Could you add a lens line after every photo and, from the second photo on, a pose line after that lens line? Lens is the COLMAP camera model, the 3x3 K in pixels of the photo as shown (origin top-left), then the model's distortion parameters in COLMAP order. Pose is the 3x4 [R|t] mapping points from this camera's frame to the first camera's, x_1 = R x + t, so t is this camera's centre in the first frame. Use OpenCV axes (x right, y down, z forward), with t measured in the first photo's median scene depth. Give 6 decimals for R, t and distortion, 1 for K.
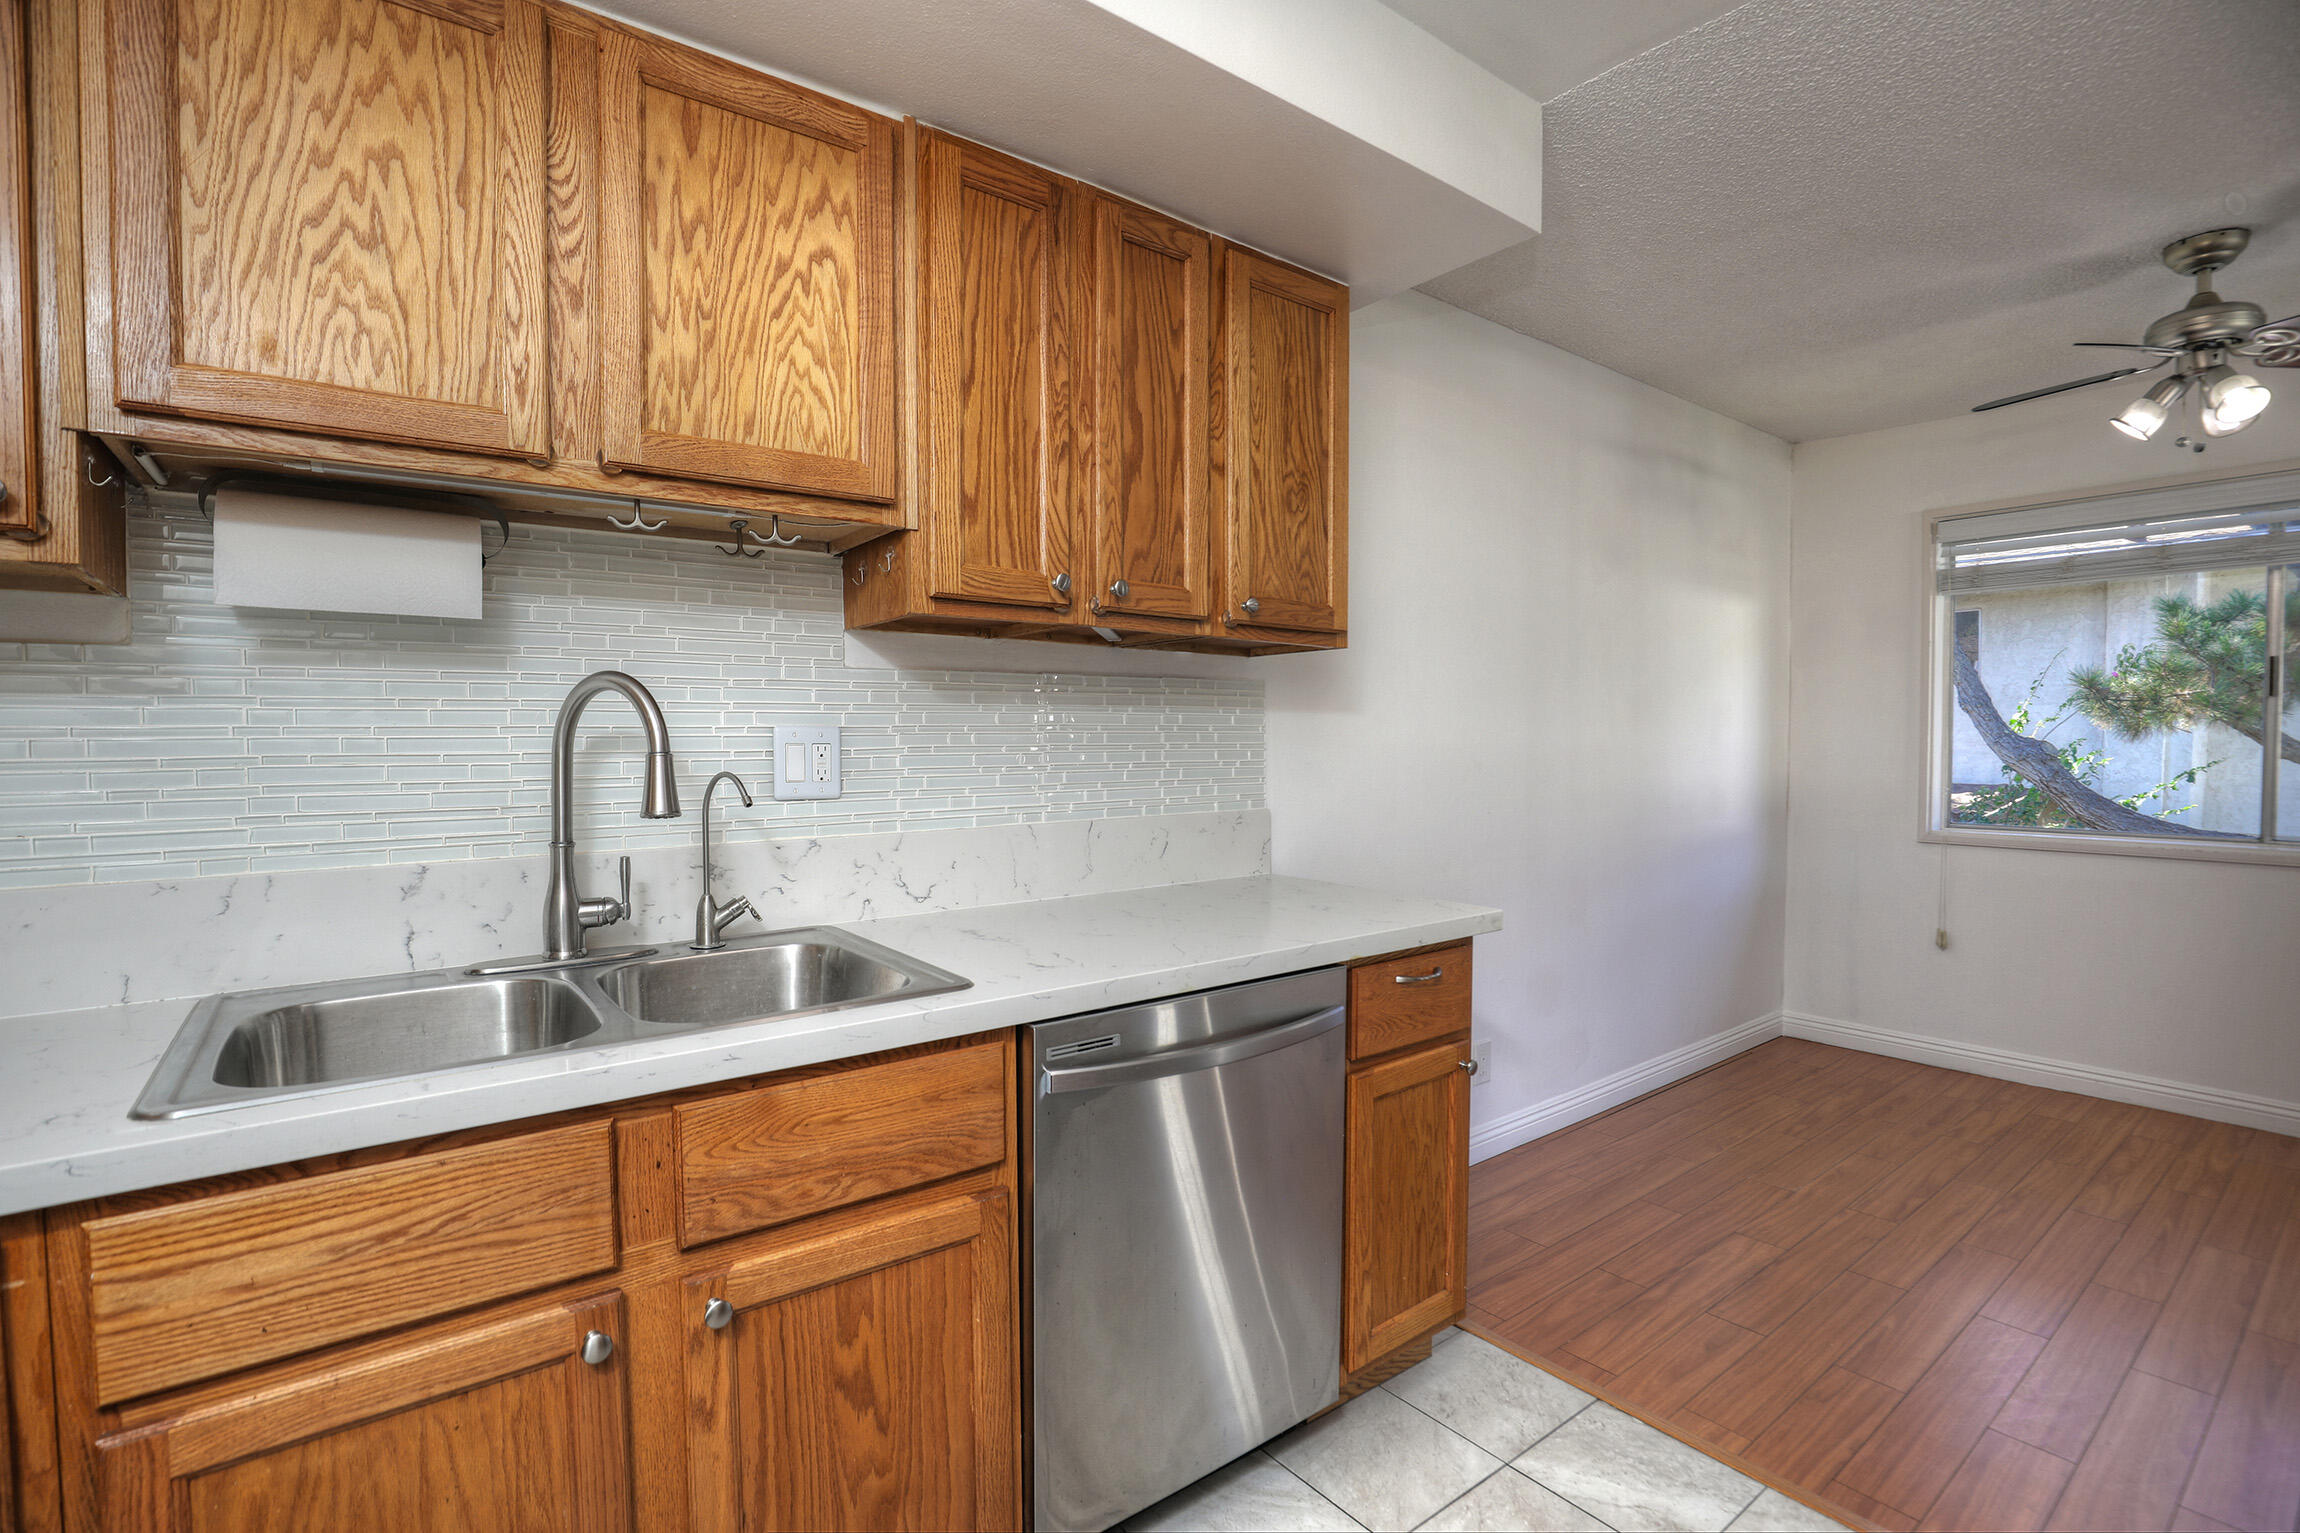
lens RADIAL K [[1058.4, 0, 1153.3], [0, 1058.4, 758.2], [0, 0, 1]] dist [-0.025542, 0.000904]
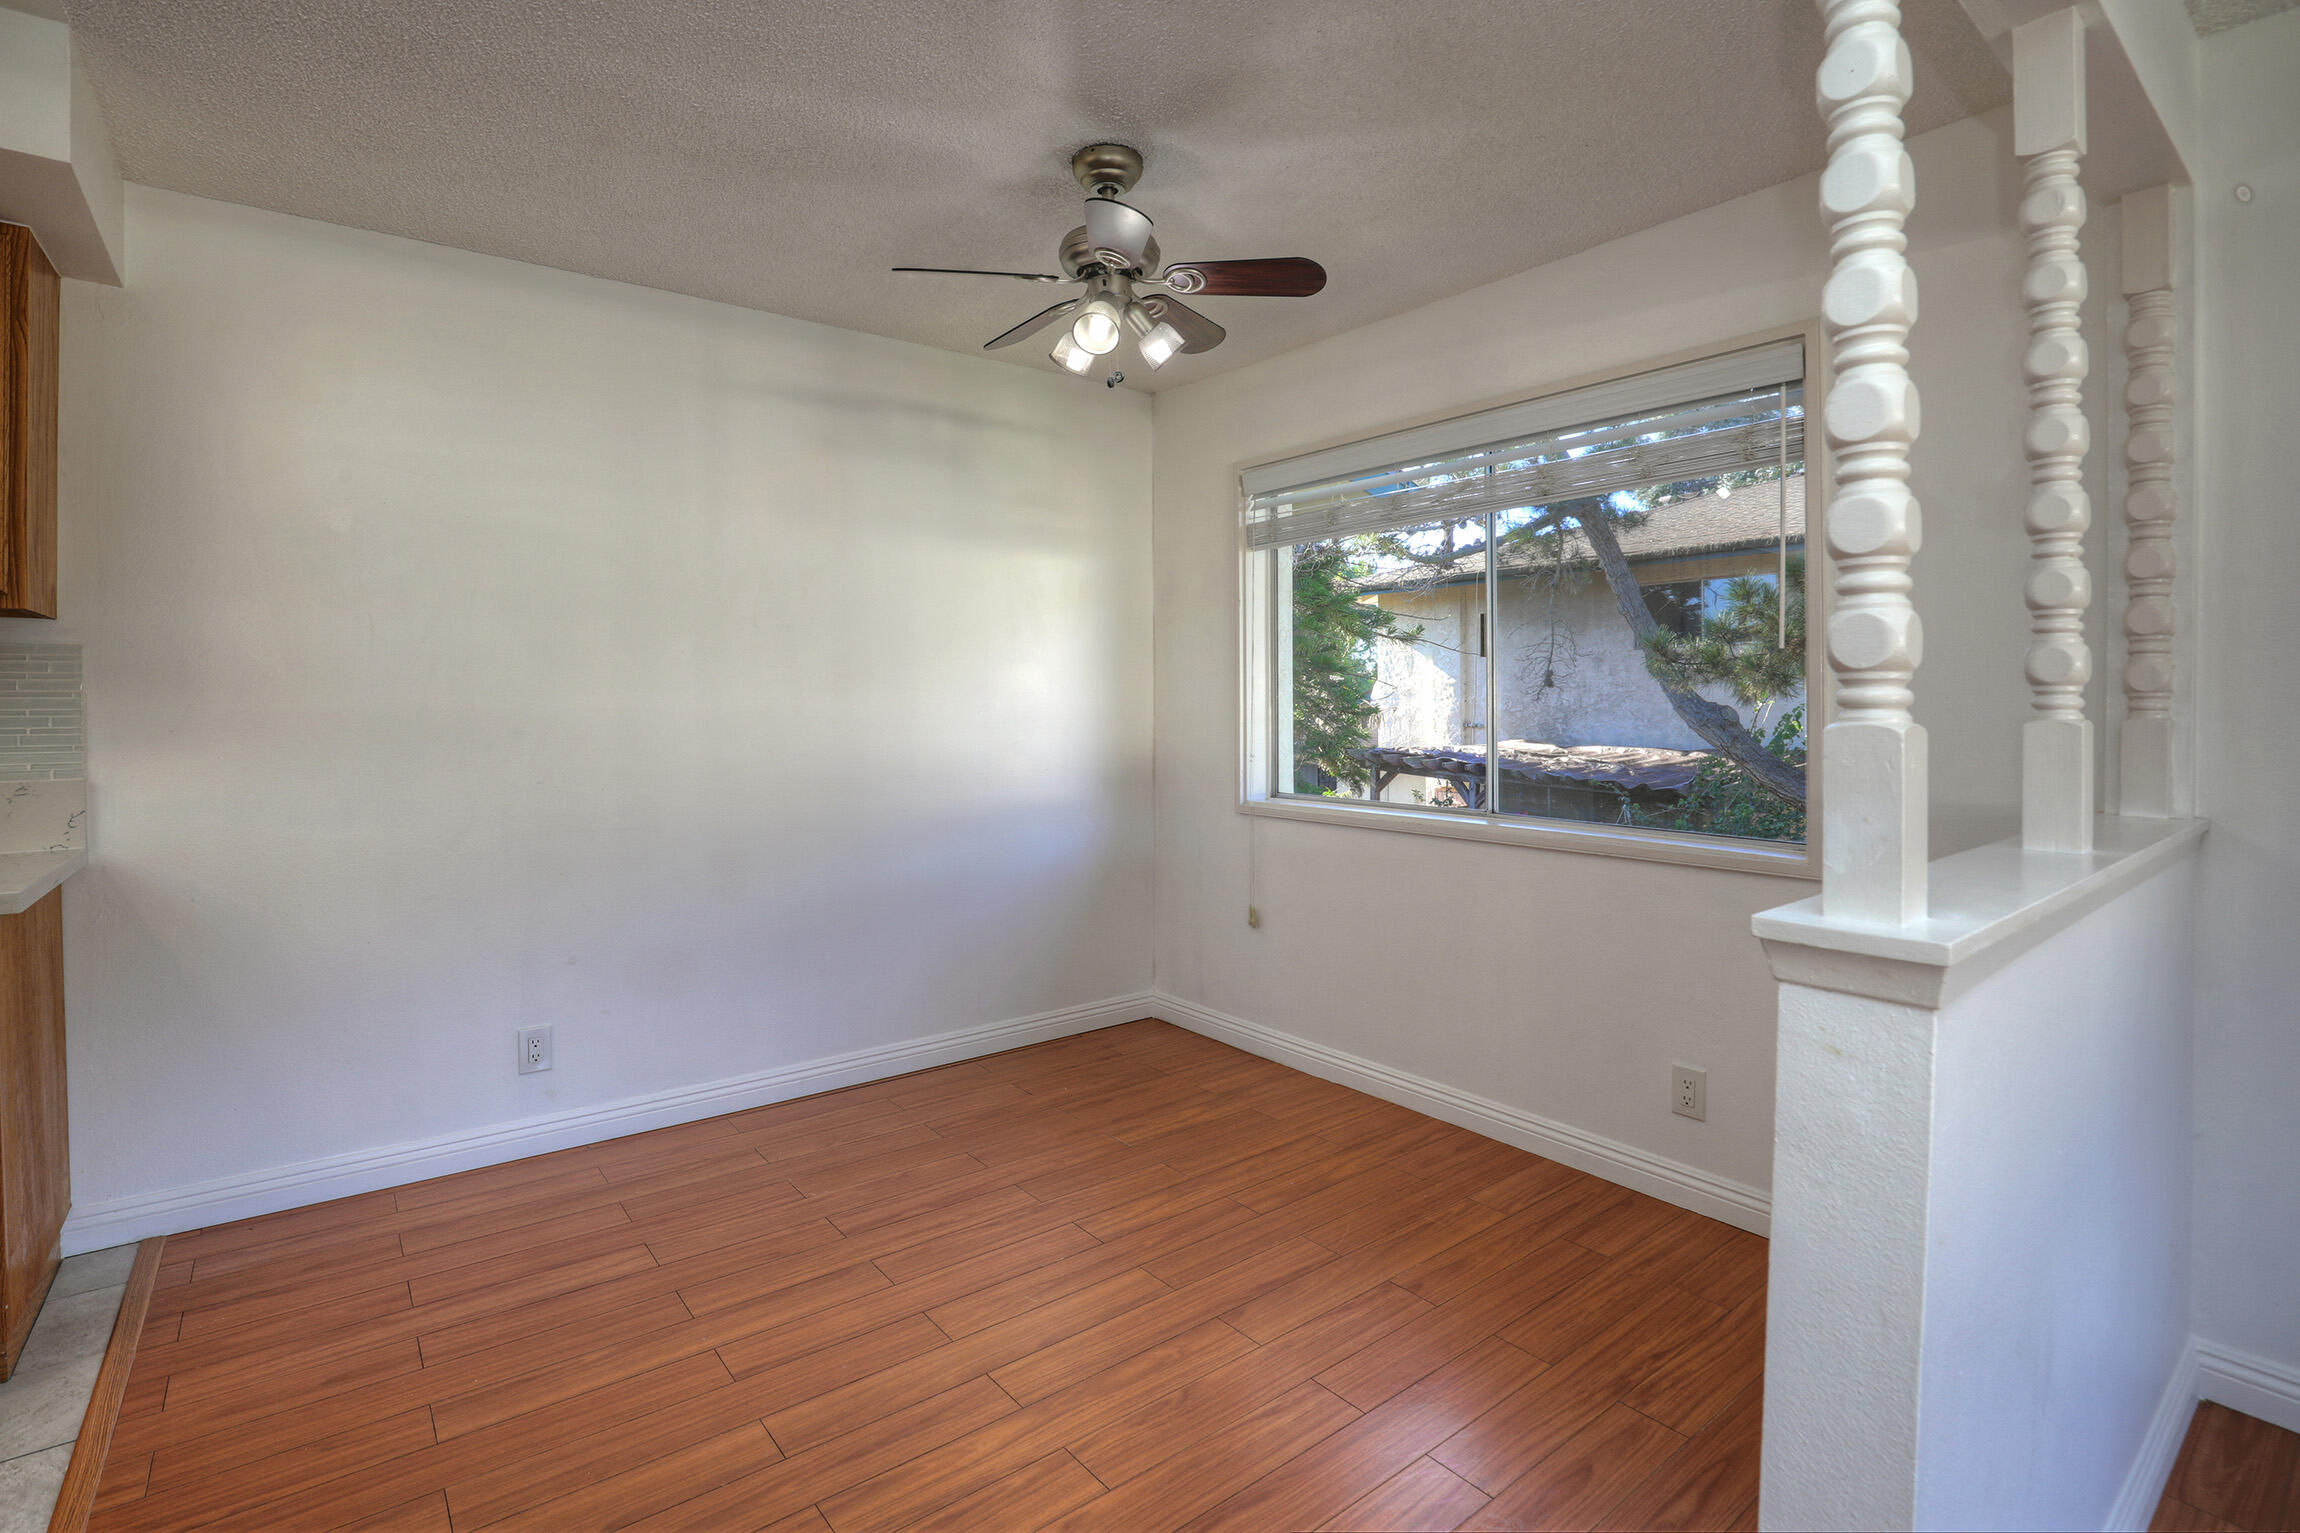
lens RADIAL K [[1058.4, 0, 1135.6], [0, 1058.4, 710.4], [0, 0, 1]] dist [-0.025542, 0.000904]
pose [[0.999936, 0.001548, 0.011200, 0.792972], [-0.001432, 0.999945, -0.010421, -0.004533], [-0.011215, 0.010404, 0.999883, 0.058164]]
